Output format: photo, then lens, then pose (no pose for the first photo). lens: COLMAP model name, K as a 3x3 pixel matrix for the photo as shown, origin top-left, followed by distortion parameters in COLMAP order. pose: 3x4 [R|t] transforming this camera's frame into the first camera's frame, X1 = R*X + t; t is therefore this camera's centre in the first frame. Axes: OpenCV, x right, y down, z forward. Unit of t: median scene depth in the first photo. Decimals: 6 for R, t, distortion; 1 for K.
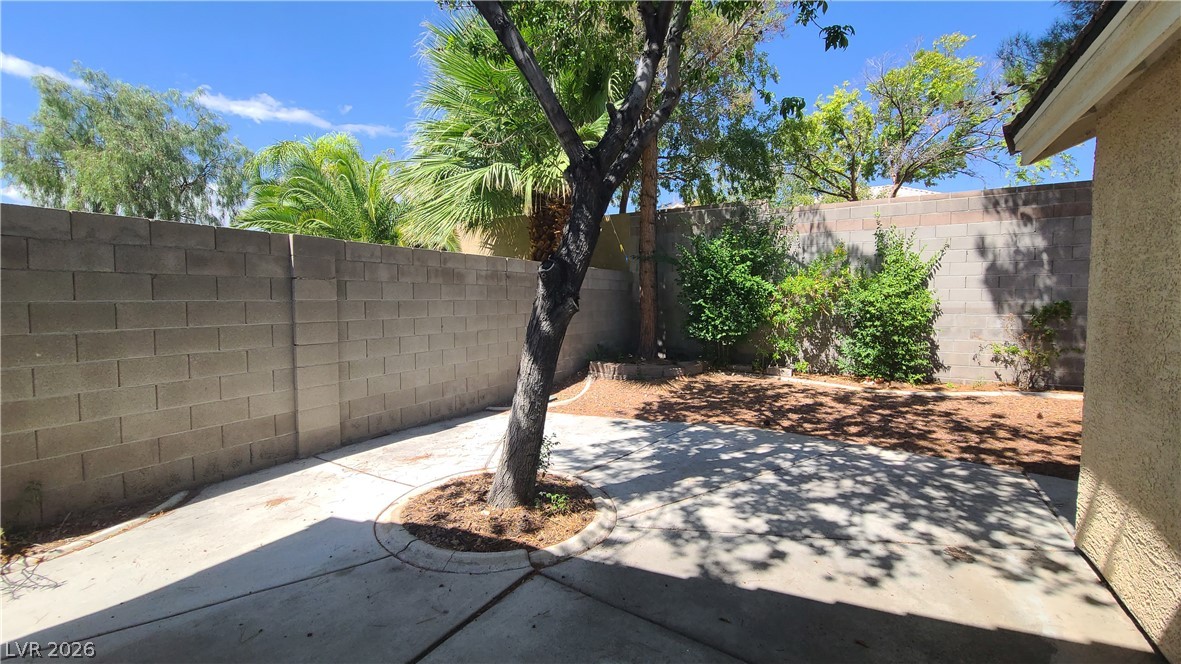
lens RADIAL K [[483.9, 0, 593.4], [0, 483.9, 331.7], [0, 0, 1]] dist [-0.002547, -0.002566]
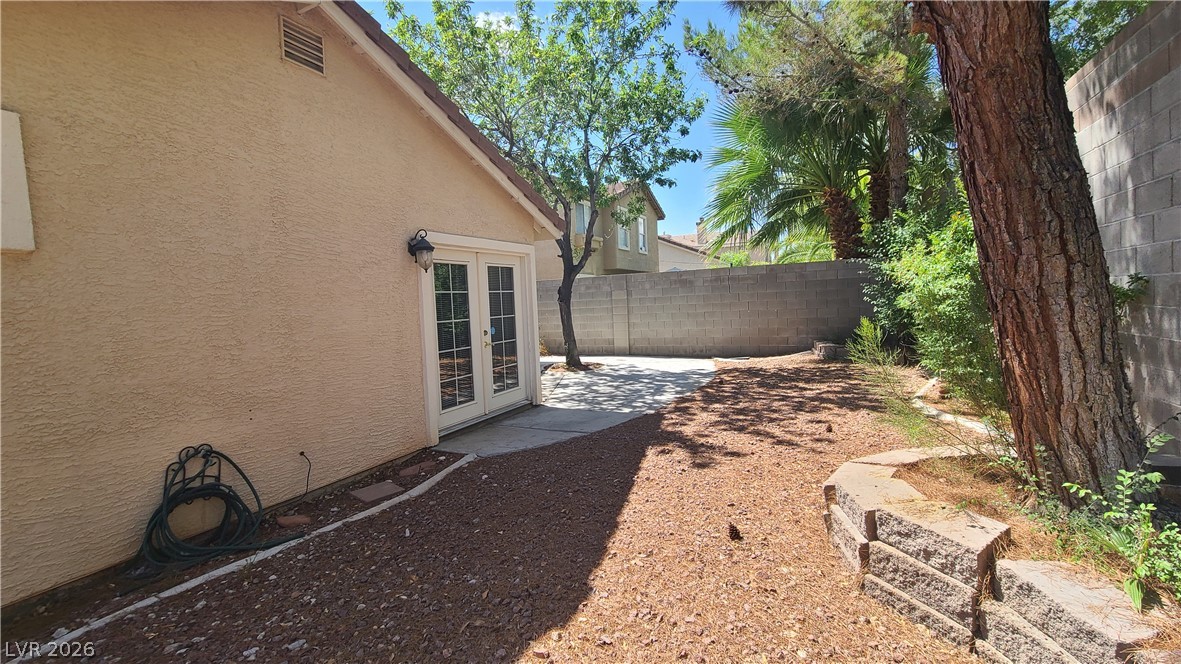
lens RADIAL K [[483.9, 0, 590.0], [0, 483.9, 329.1], [0, 0, 1]] dist [-0.002547, -0.002566]
pose [[0.054413, 0.058452, -0.996806, 1.798092], [-0.022297, 0.998107, 0.057312, -0.037709], [0.998270, 0.019108, 0.055613, 0.580172]]
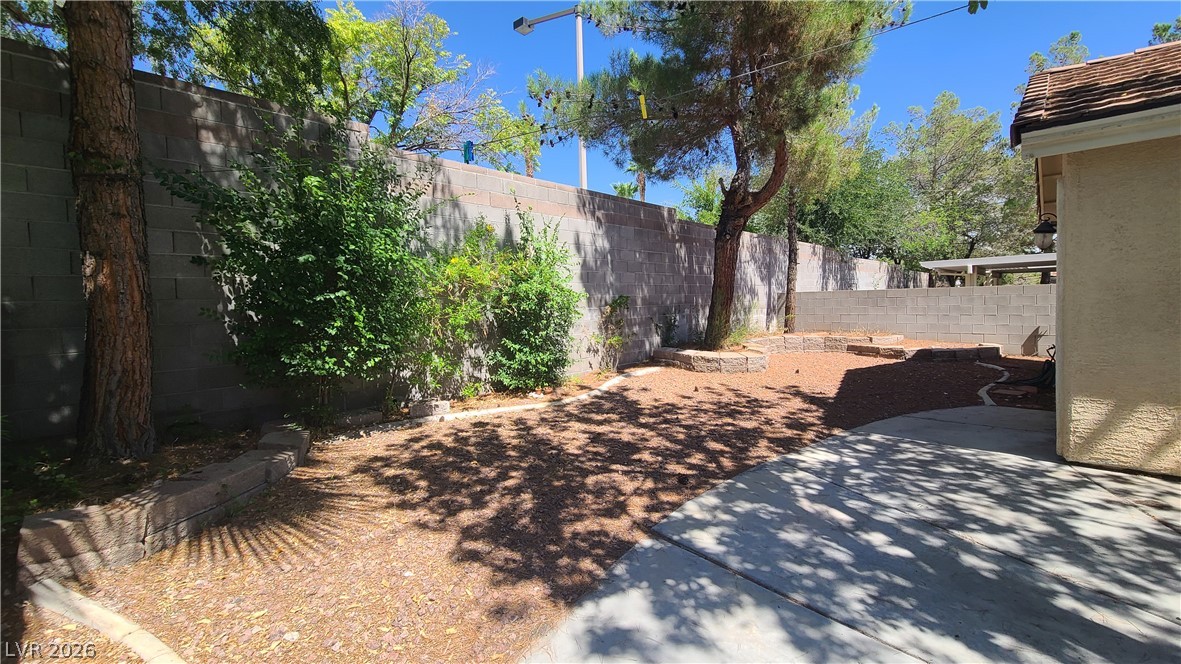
lens RADIAL K [[483.9, 0, 600.2], [0, 483.9, 328.8], [0, 0, 1]] dist [-0.002547, -0.002566]
pose [[0.212373, -0.059004, 0.975406, -0.281360], [0.087493, 0.995315, 0.041158, -0.043309], [-0.973264, 0.076600, 0.216540, 1.013009]]
